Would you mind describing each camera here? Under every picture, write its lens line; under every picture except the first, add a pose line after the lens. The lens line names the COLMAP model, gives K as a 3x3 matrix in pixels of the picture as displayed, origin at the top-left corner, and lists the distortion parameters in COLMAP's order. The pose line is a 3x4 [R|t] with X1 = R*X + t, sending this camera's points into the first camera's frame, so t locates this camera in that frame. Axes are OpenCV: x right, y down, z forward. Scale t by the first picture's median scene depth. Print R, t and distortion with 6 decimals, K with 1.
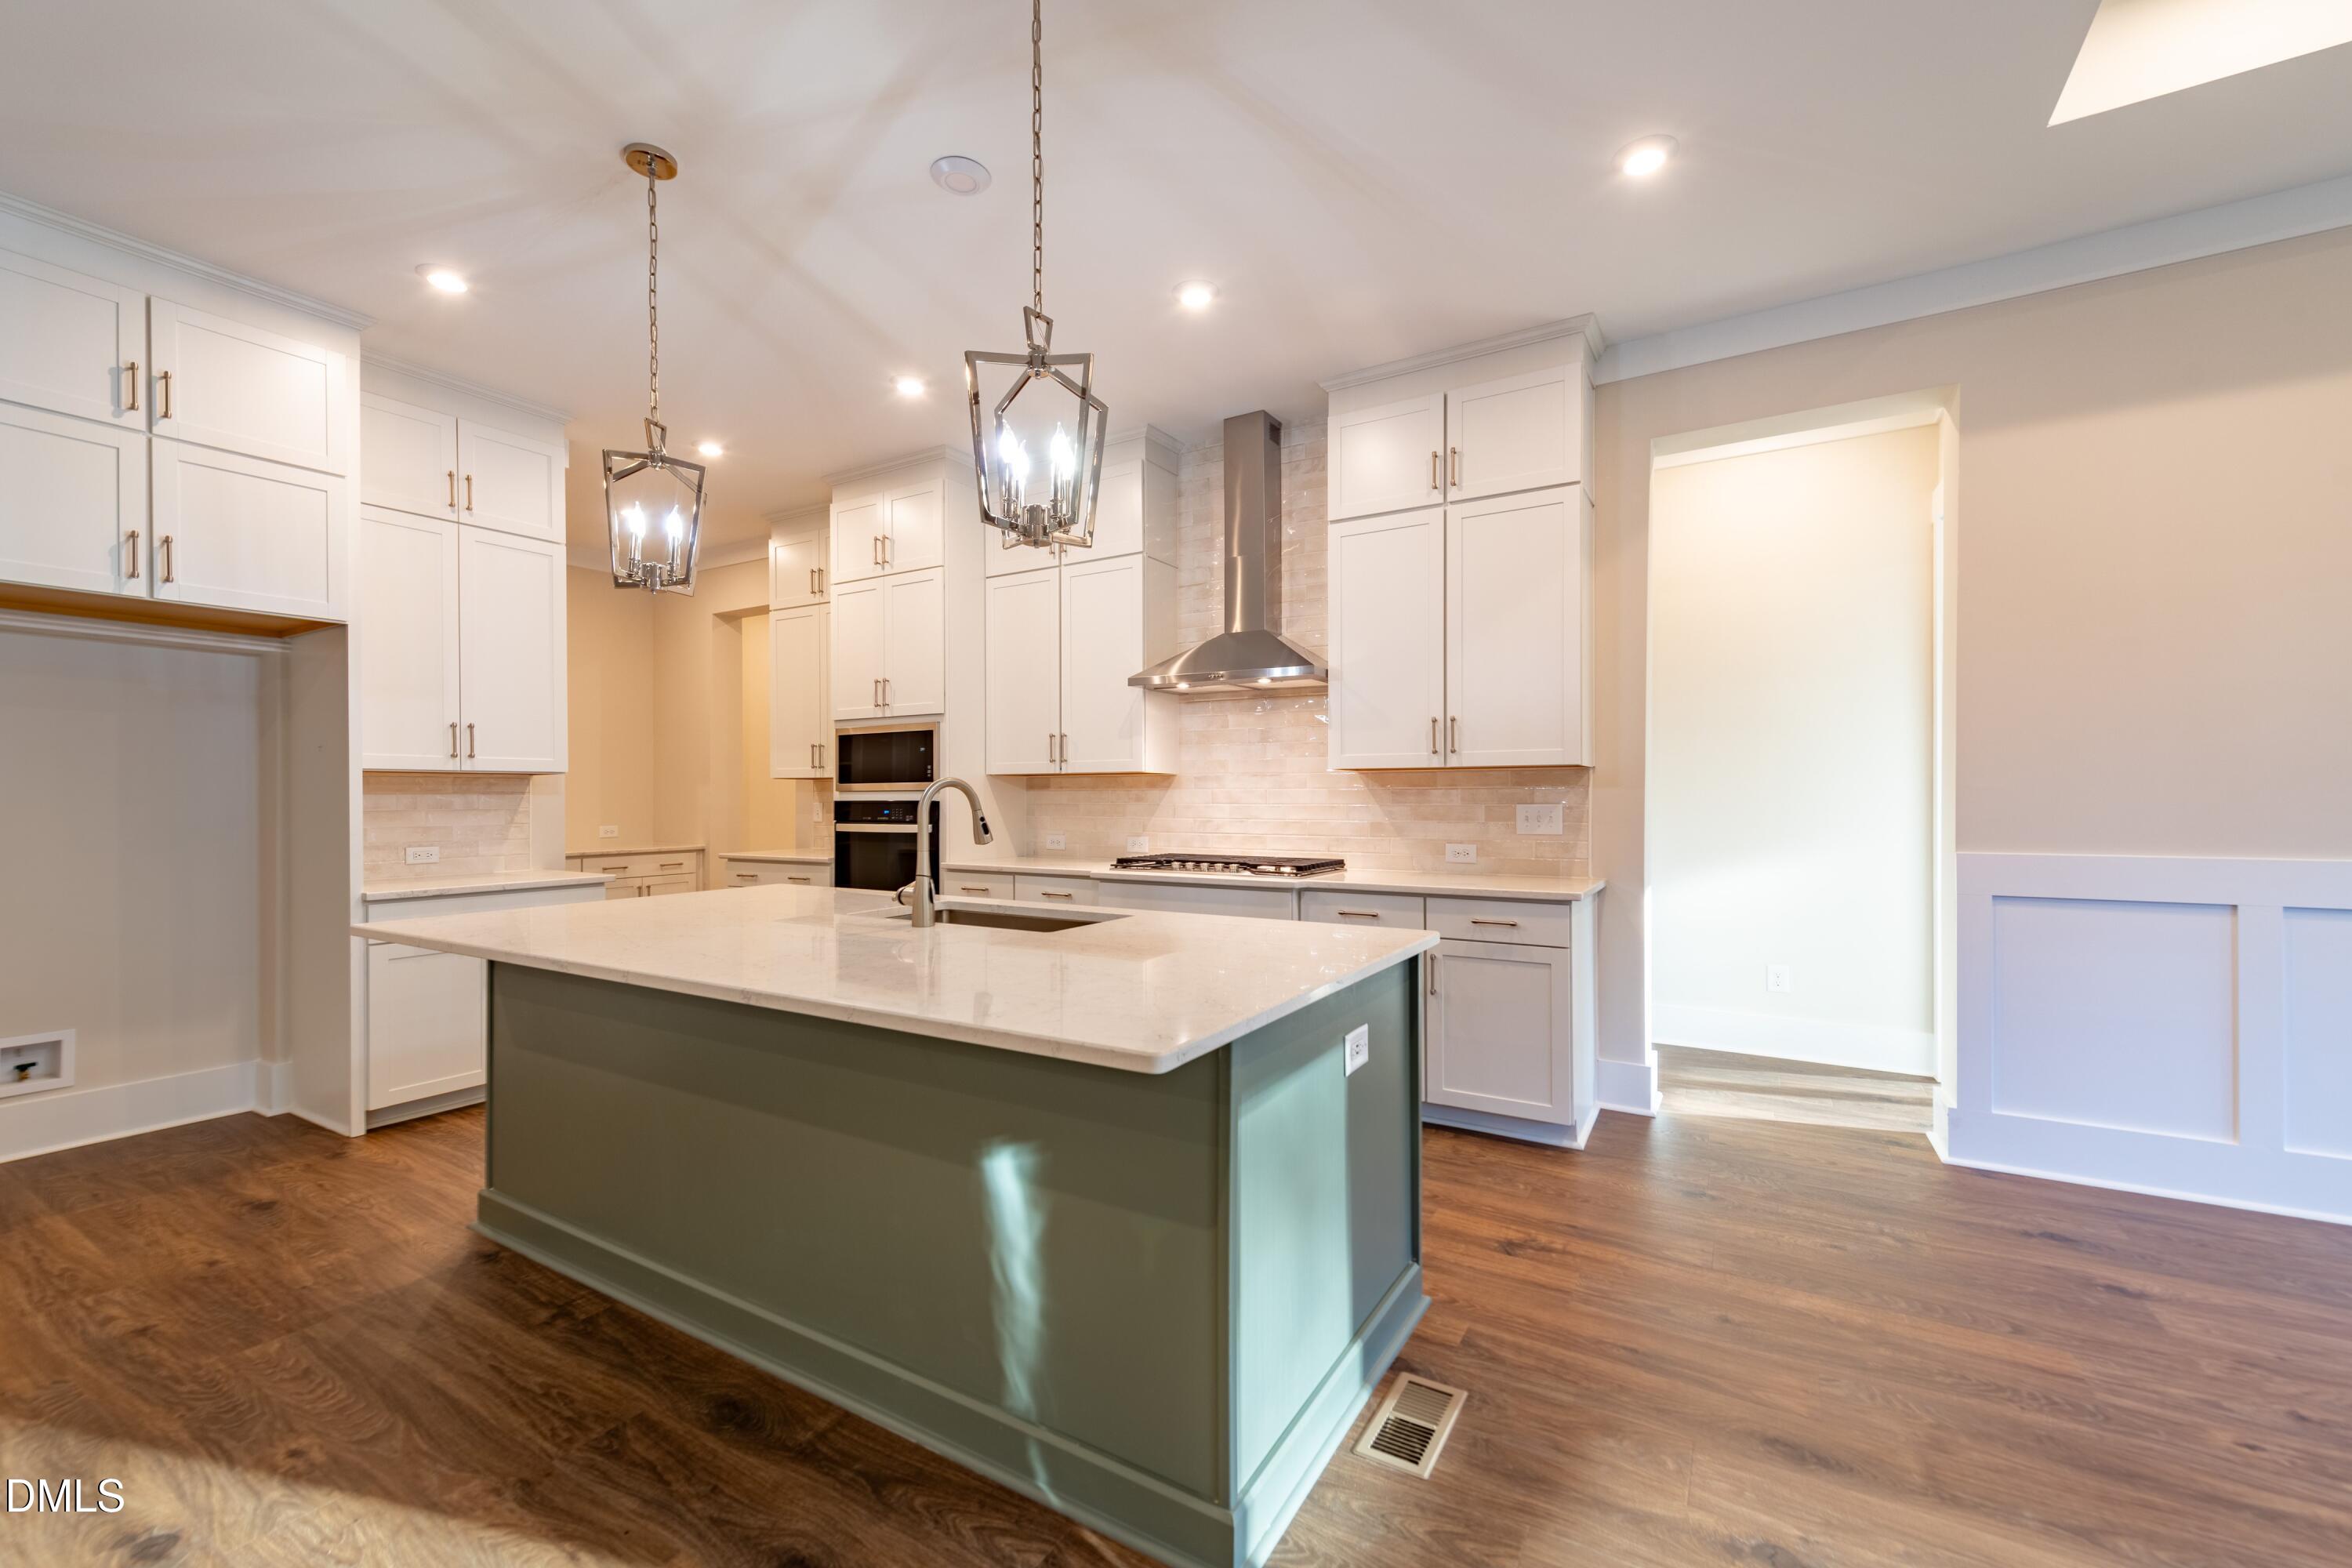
lens RADIAL K [[957.8, 0, 1183.6], [0, 957.8, 793.1], [0, 0, 1]] dist [0.009485, -0.001060]
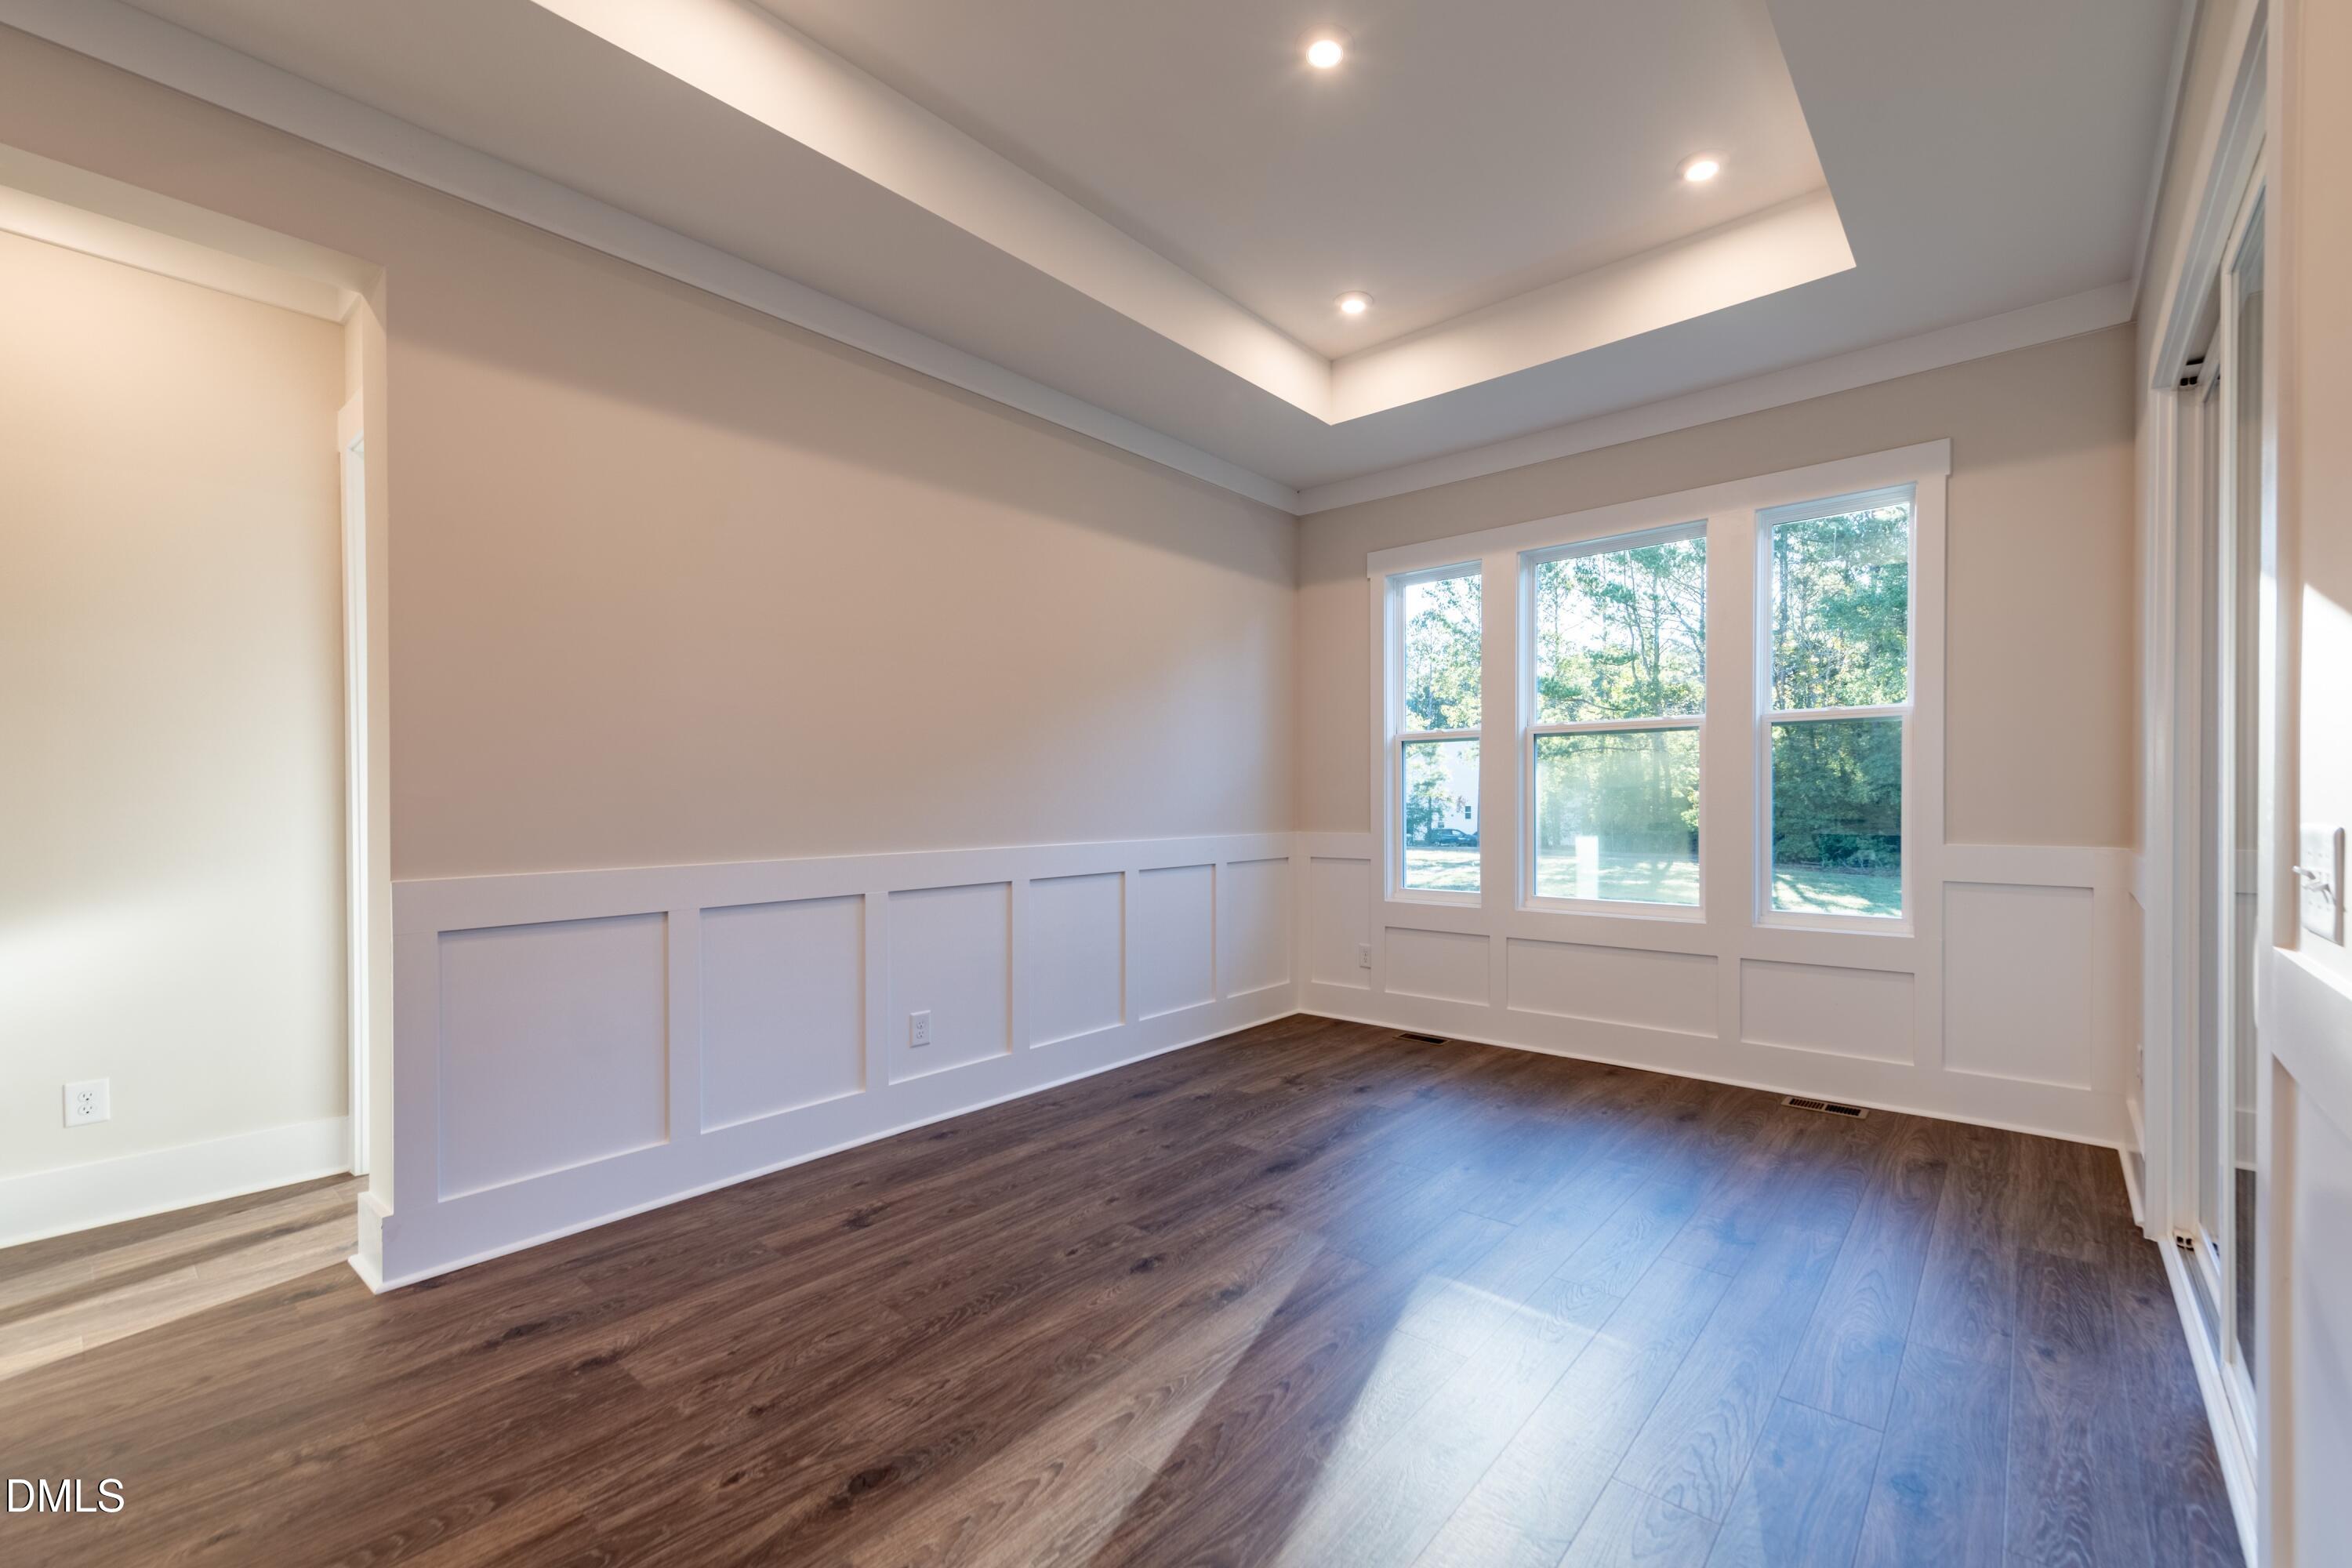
lens RADIAL K [[957.8, 0, 1183.4], [0, 957.8, 805.2], [0, 0, 1]] dist [0.009485, -0.001060]
pose [[0.158846, -0.008071, 0.987270, 0.162368], [0.006783, 0.999952, 0.007083, -0.000379], [-0.987280, 0.005572, 0.158894, 0.284602]]
